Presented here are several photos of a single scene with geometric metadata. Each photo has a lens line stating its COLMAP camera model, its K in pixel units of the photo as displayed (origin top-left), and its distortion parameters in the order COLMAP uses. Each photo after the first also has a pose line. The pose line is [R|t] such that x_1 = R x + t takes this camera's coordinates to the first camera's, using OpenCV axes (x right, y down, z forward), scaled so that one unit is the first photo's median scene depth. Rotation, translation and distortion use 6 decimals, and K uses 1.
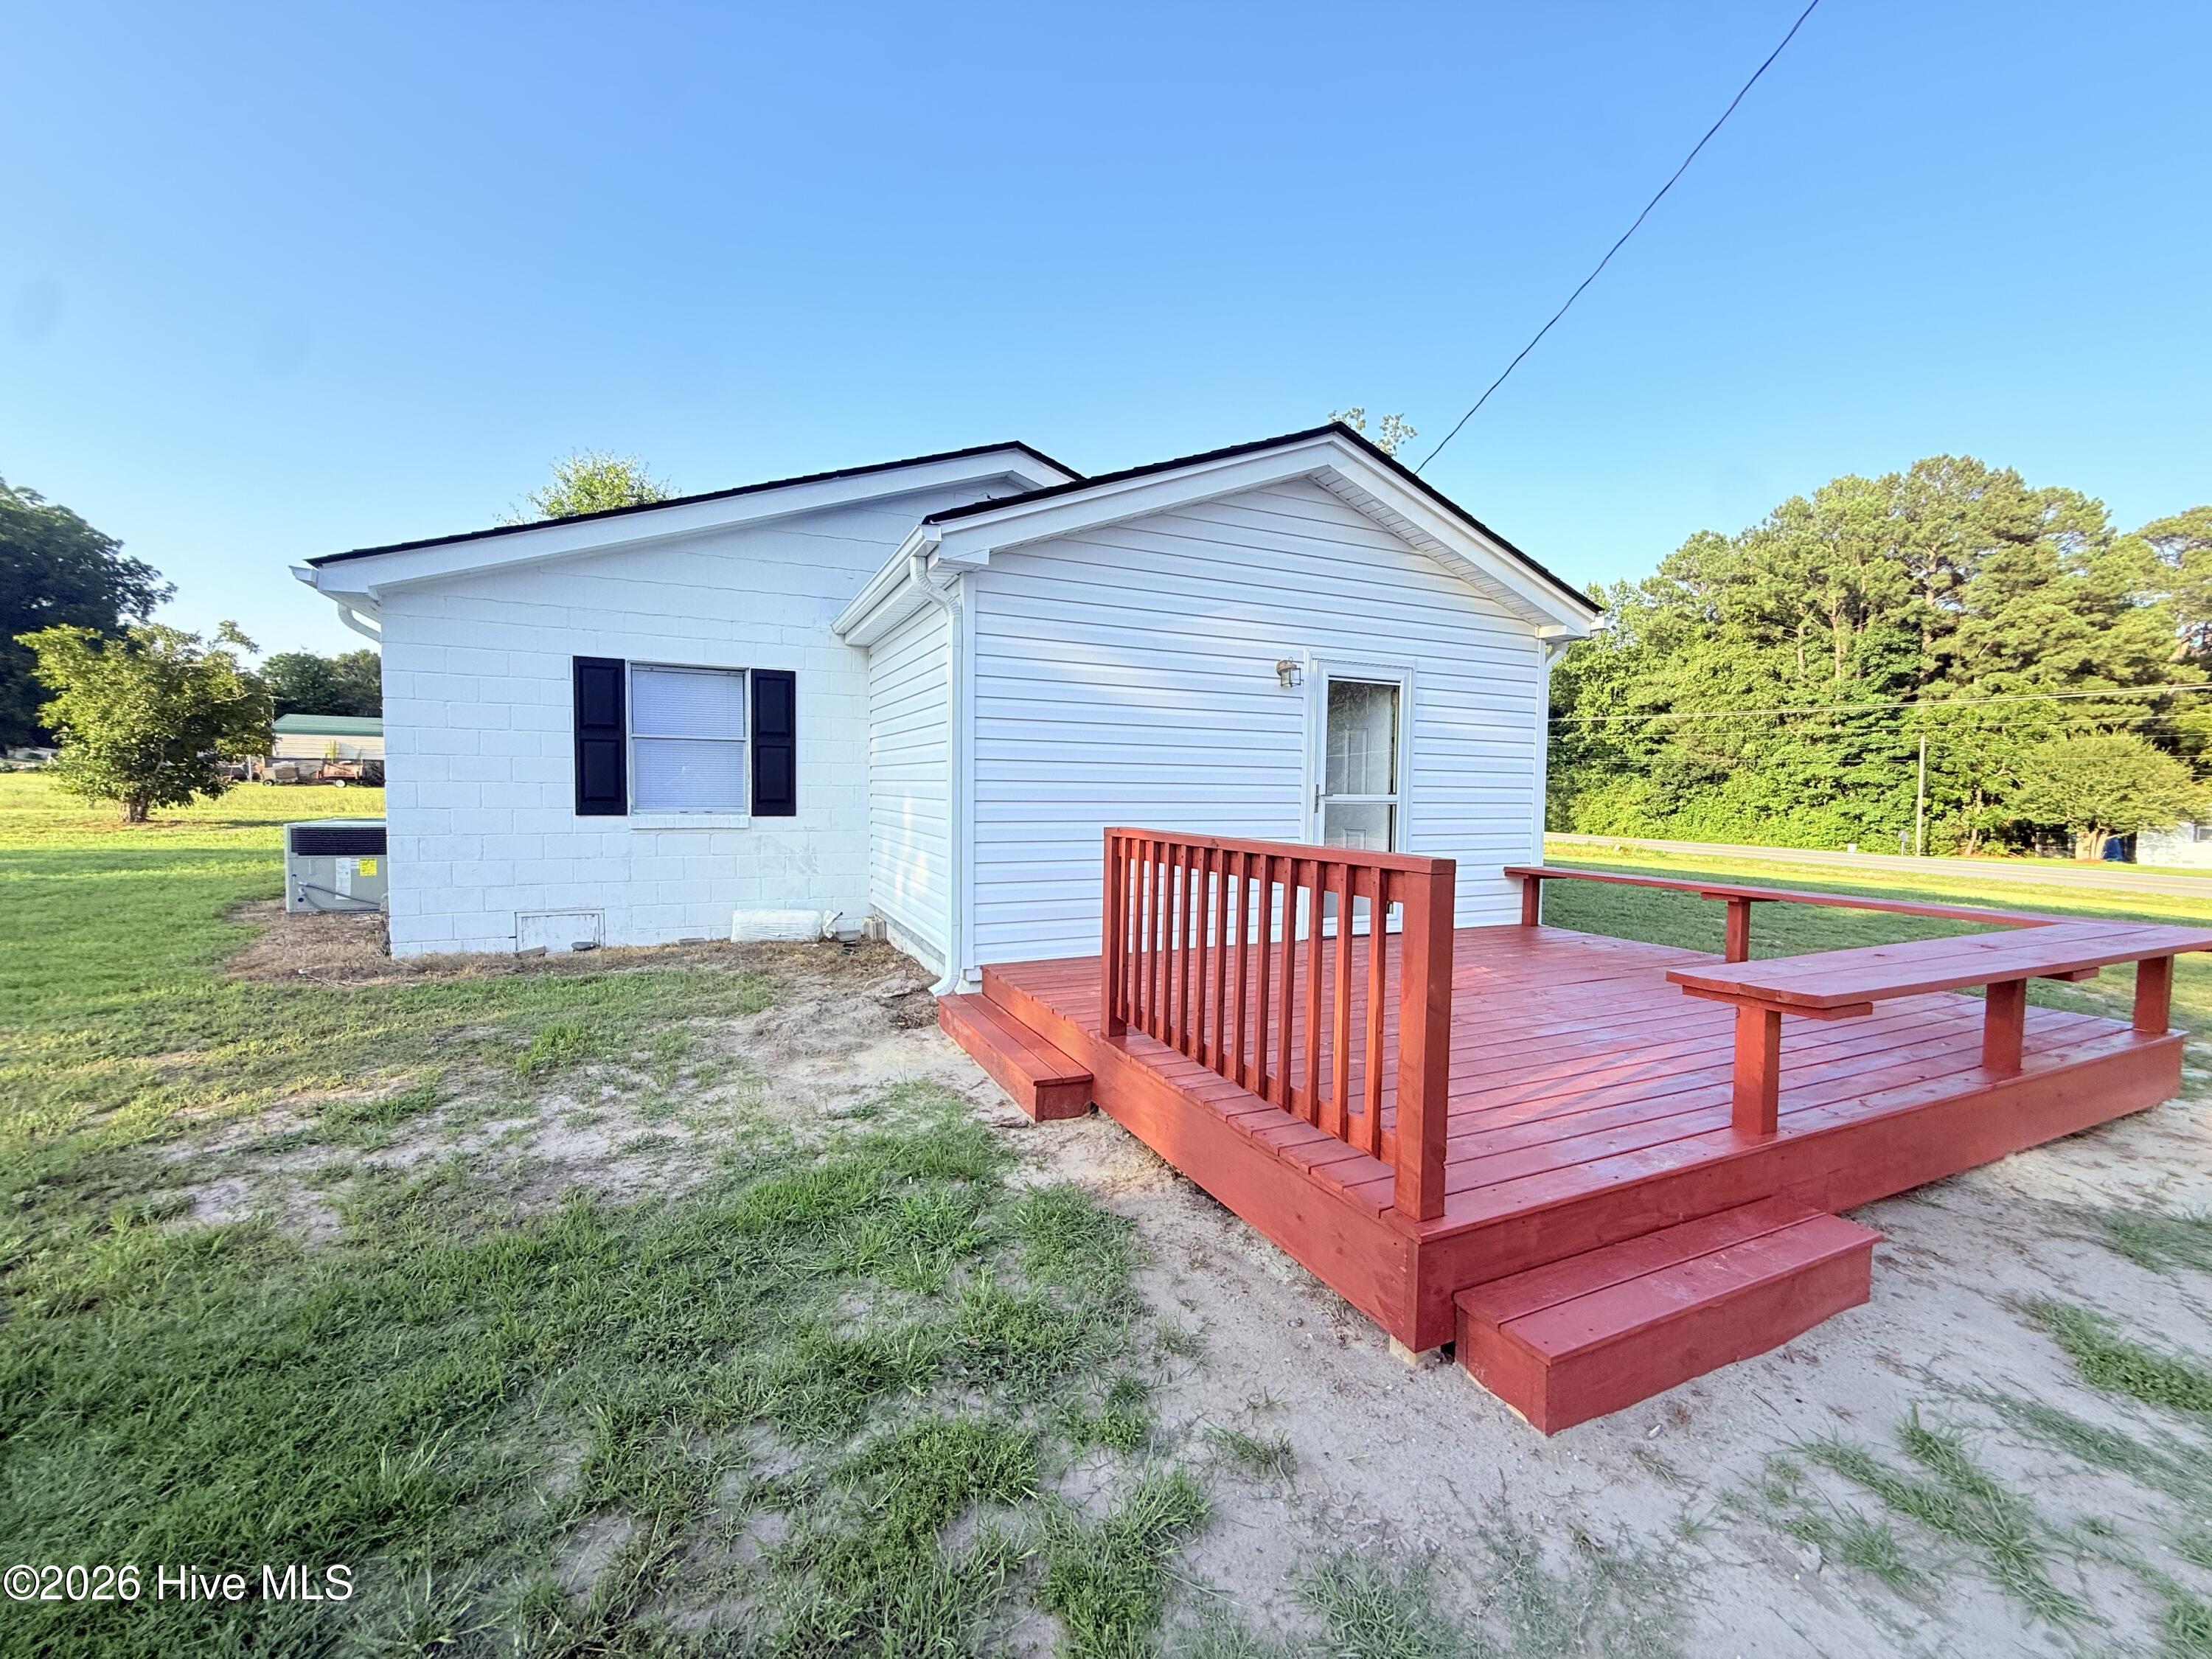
lens RADIAL K [[886.3, 0, 1099.1], [0, 886.3, 828.6], [0, 0, 1]] dist [0.000176, -0.000179]
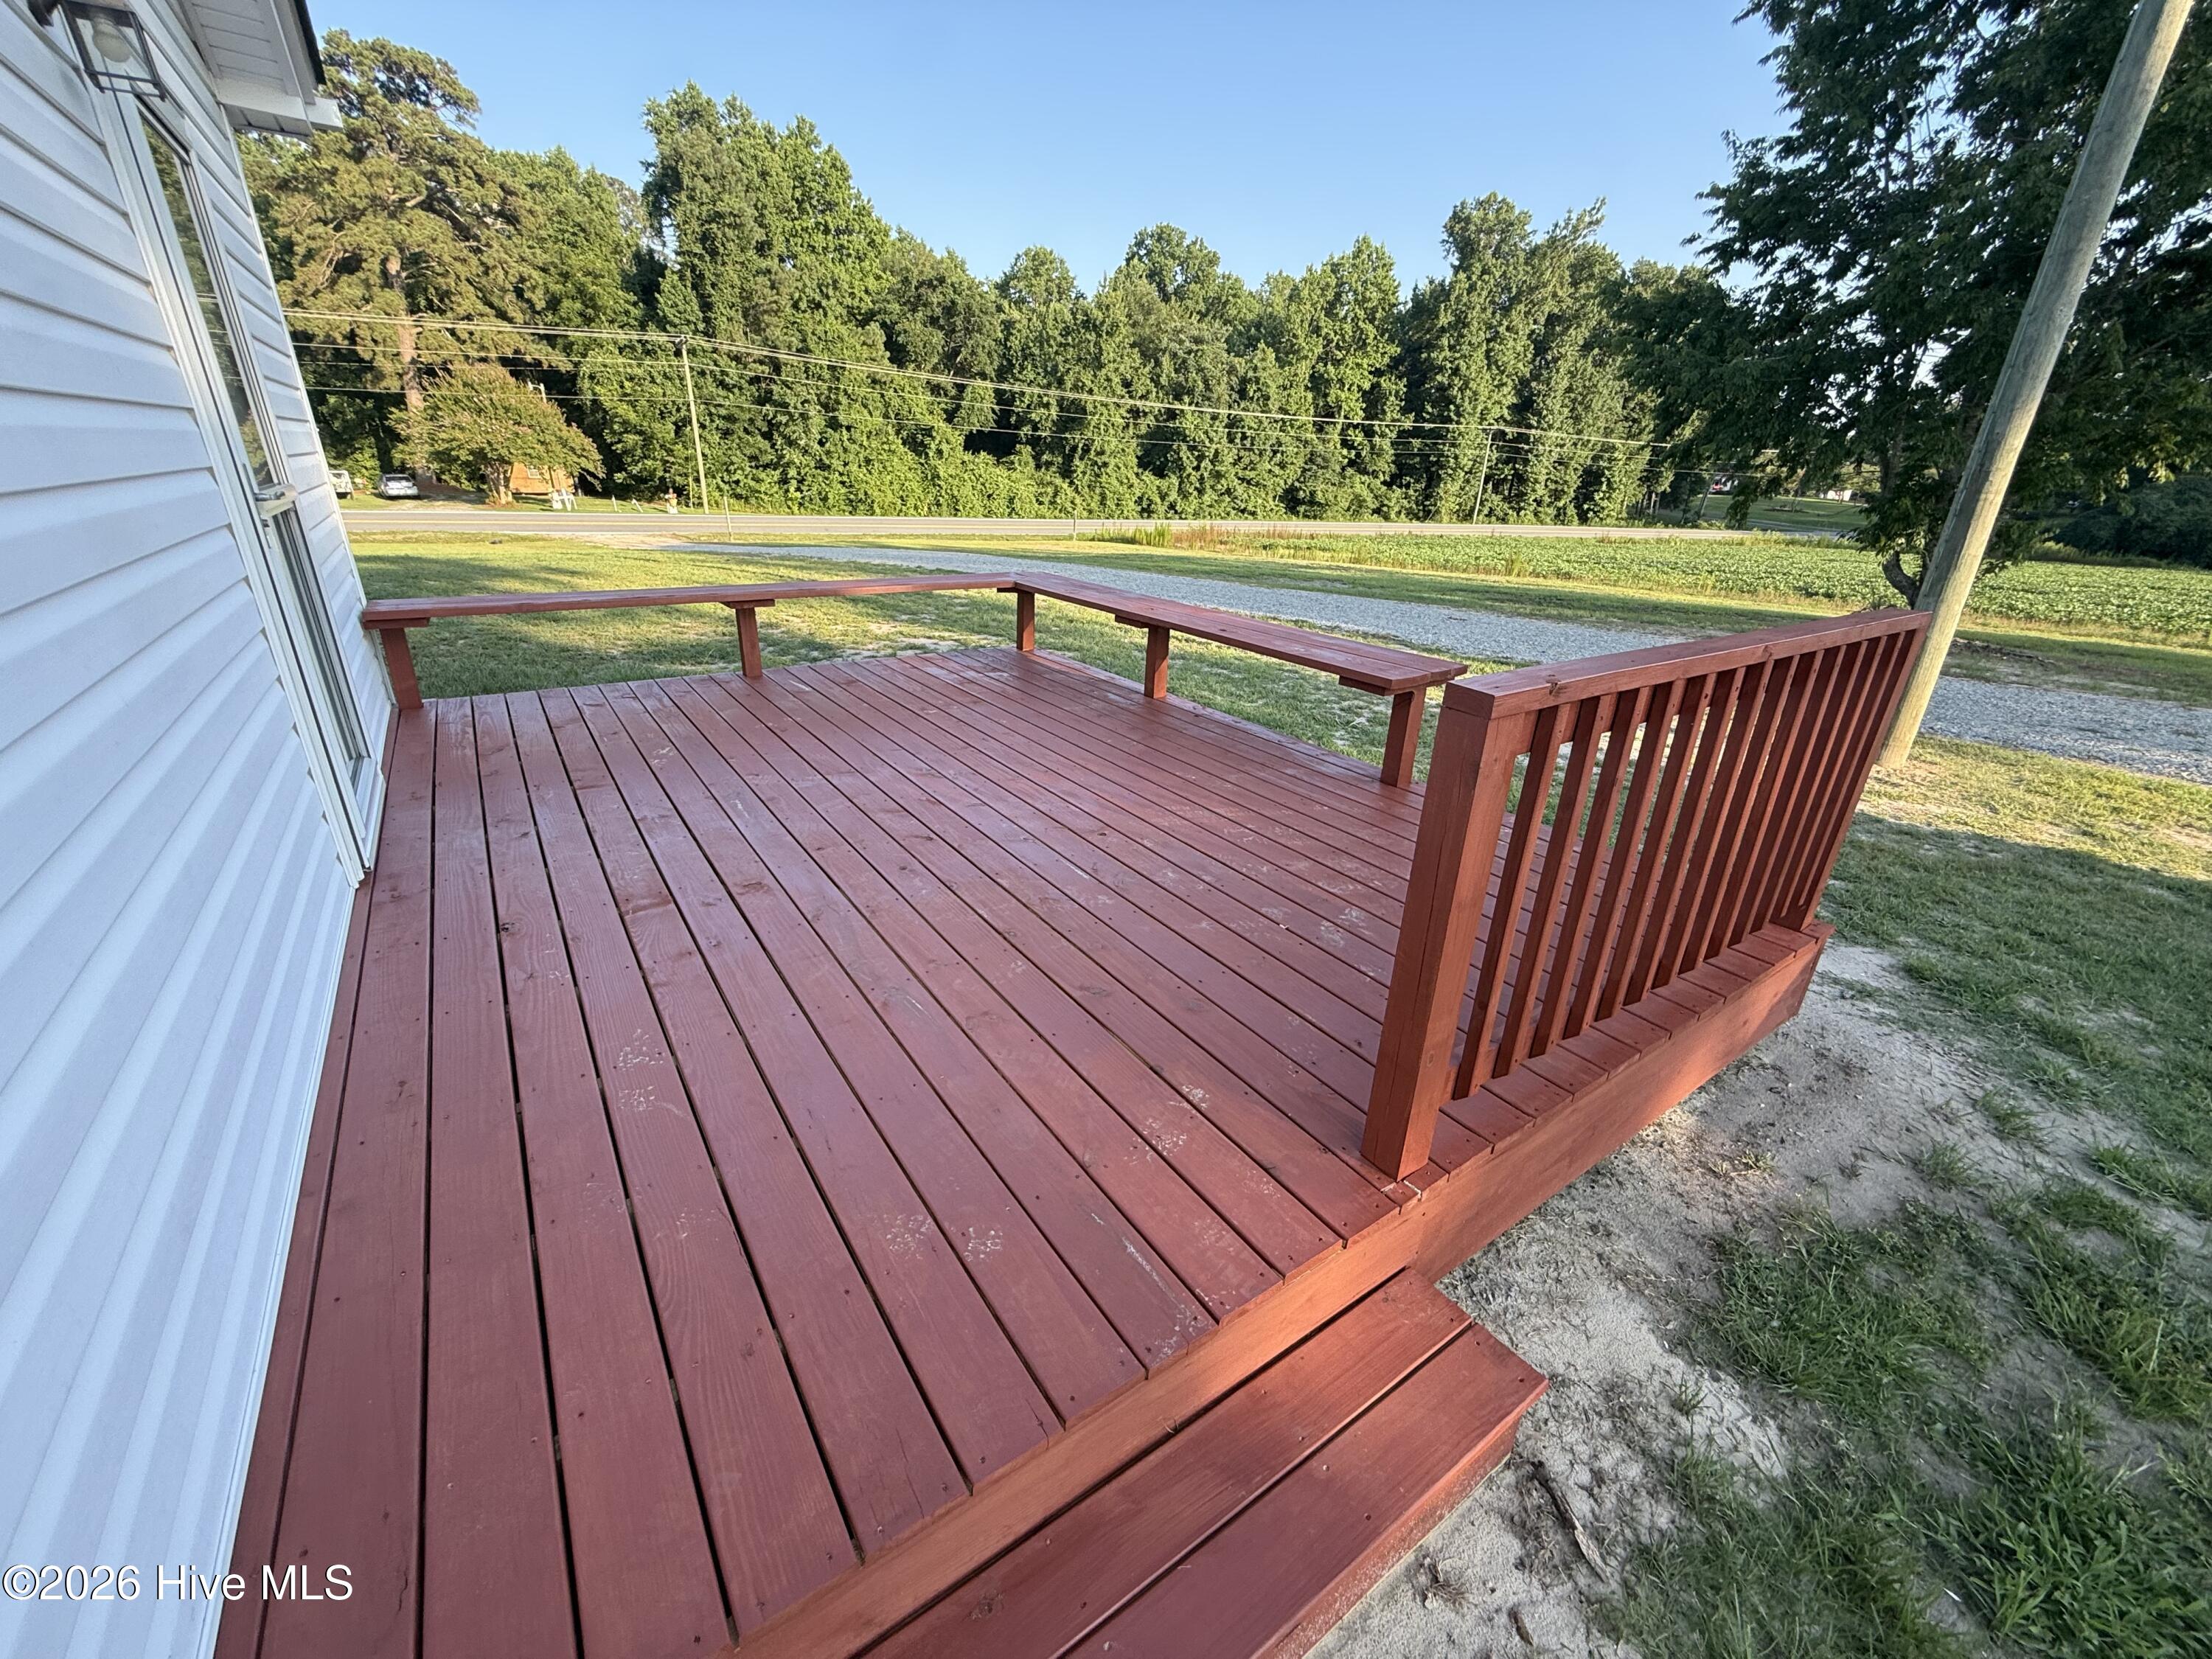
lens RADIAL K [[886.3, 0, 1108.8], [0, 886.3, 833.2], [0, 0, 1]] dist [0.000176, -0.000179]
pose [[-0.164984, -0.393138, 0.904557, -0.311727], [0.010298, 0.916388, 0.400158, -0.091206], [-0.986243, 0.075335, -0.147141, 1.292602]]
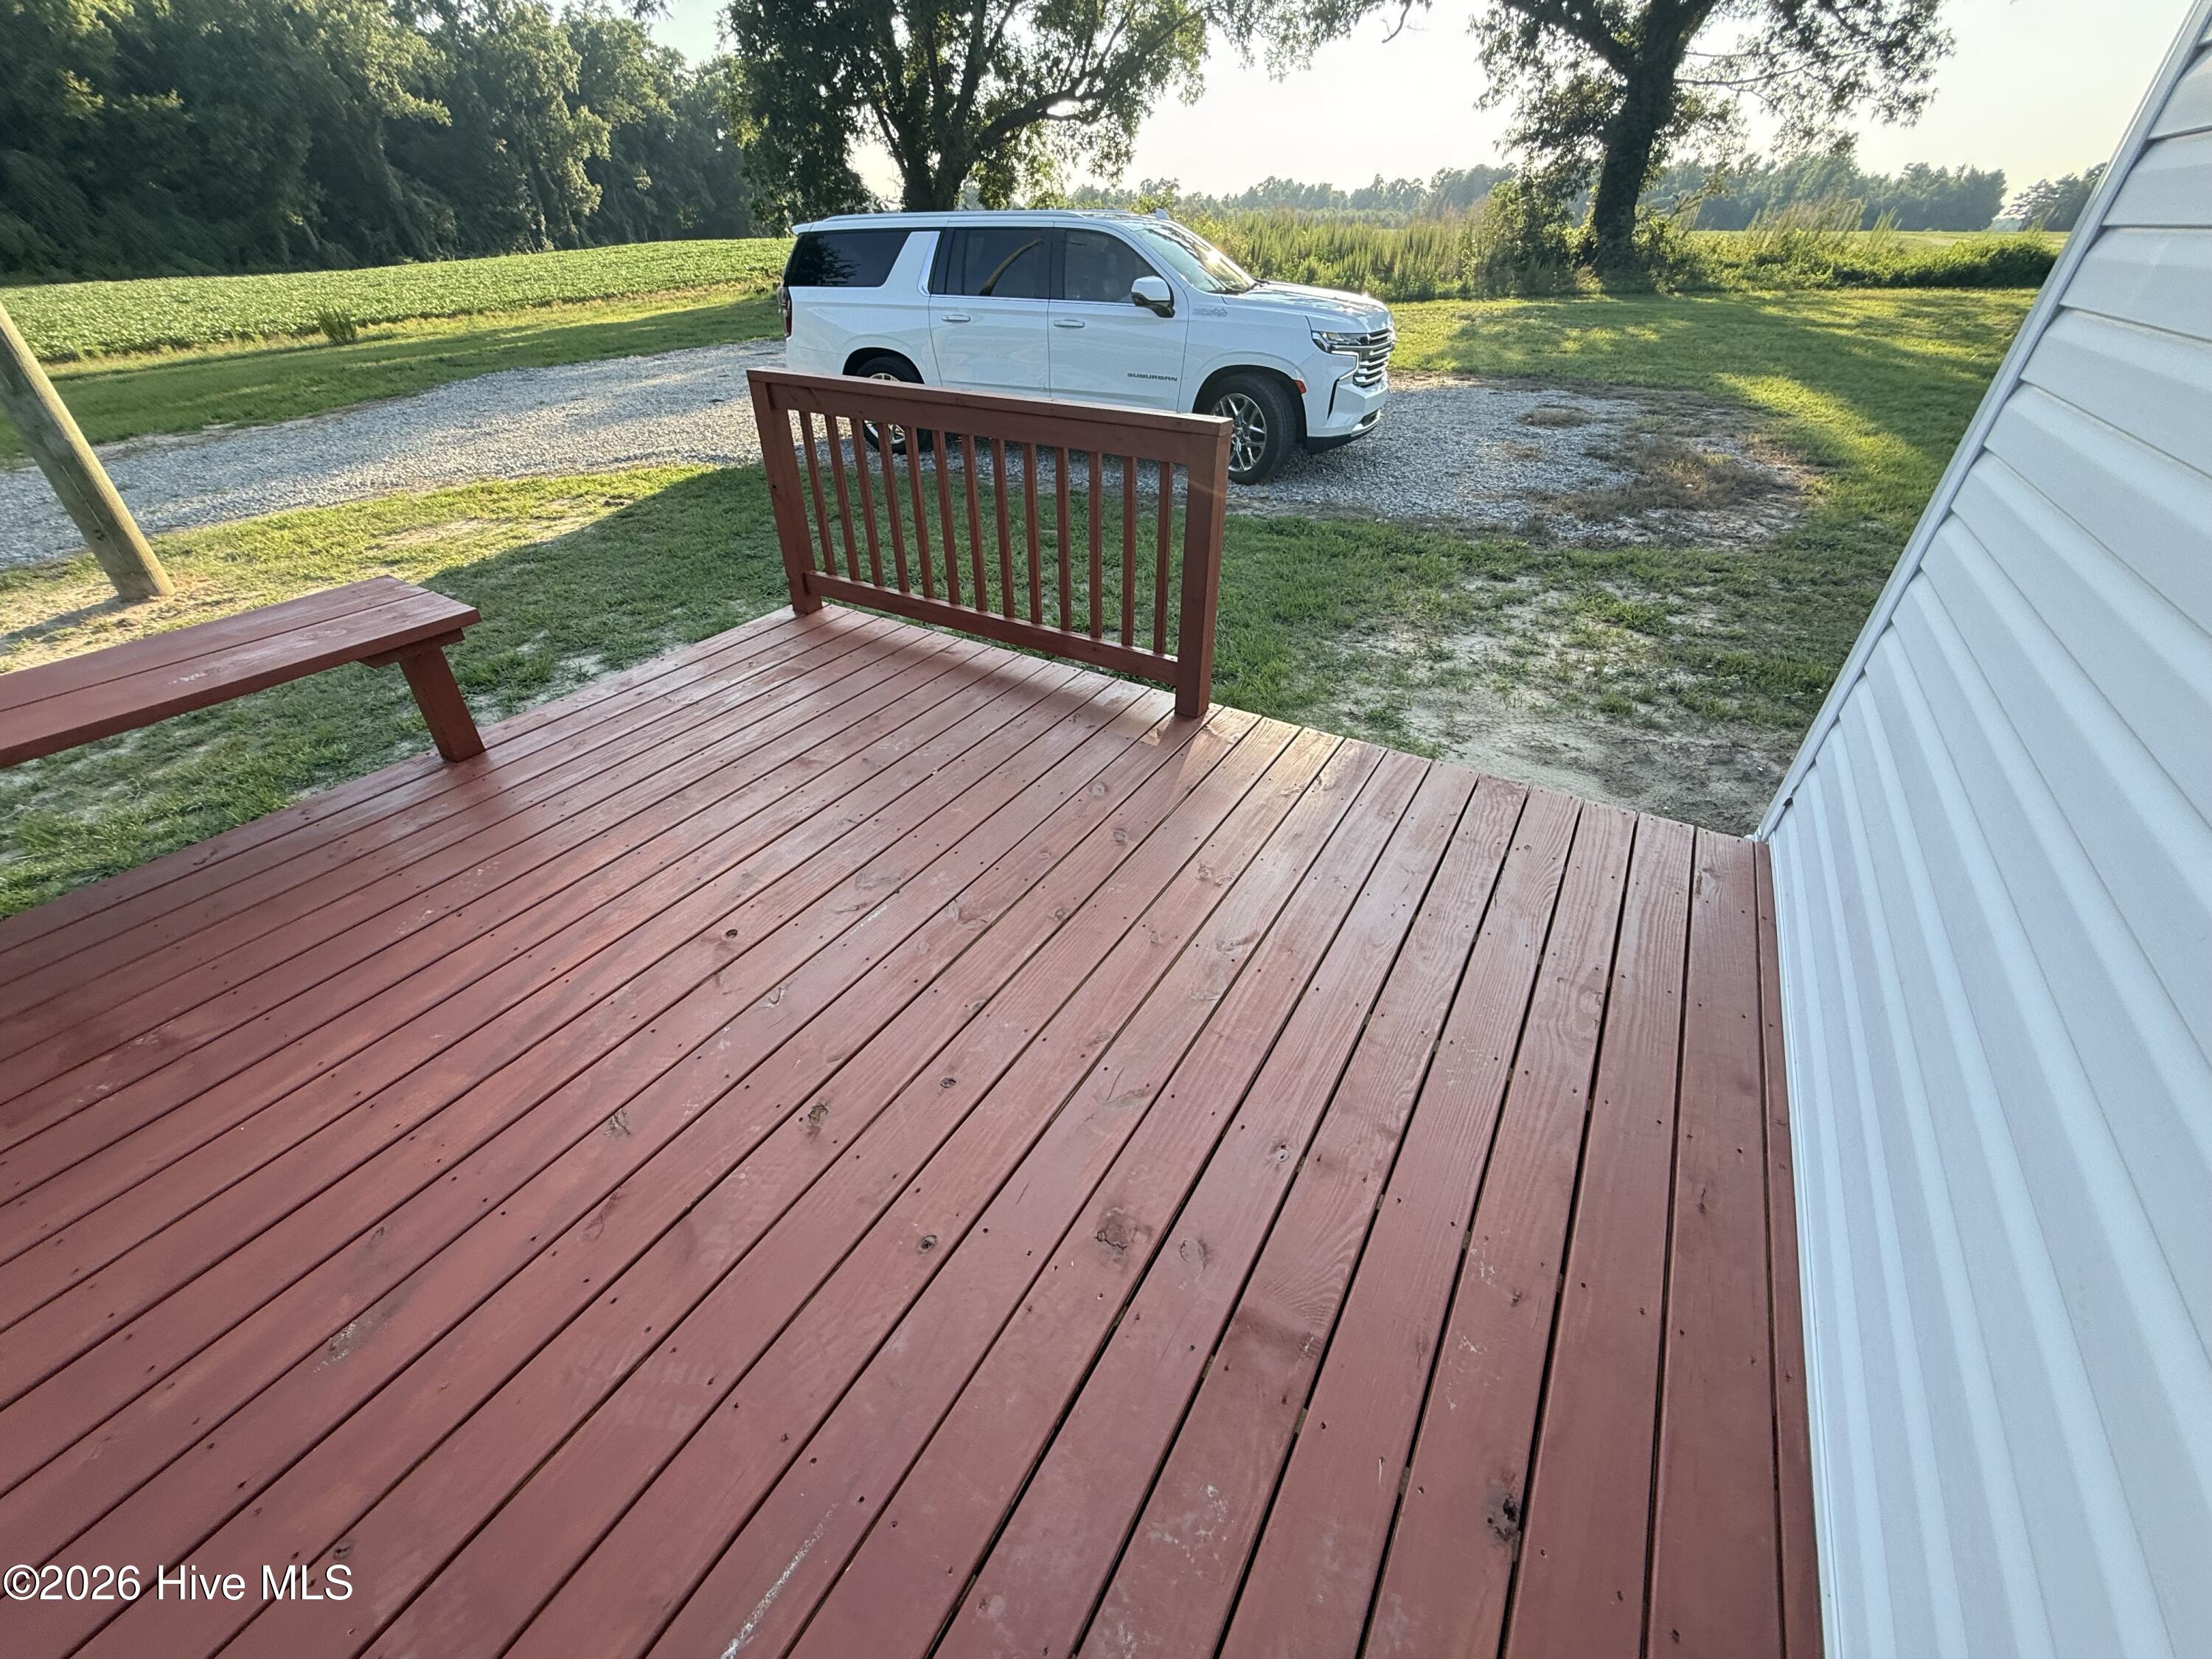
lens RADIAL K [[886.3, 0, 1107.1], [0, 886.3, 827.8], [0, 0, 1]] dist [0.000176, -0.000179]
pose [[-0.819845, 0.305845, -0.484058, 0.517931], [-0.045053, 0.808314, 0.587026, -0.144127], [0.570810, 0.503078, -0.648913, 1.640863]]
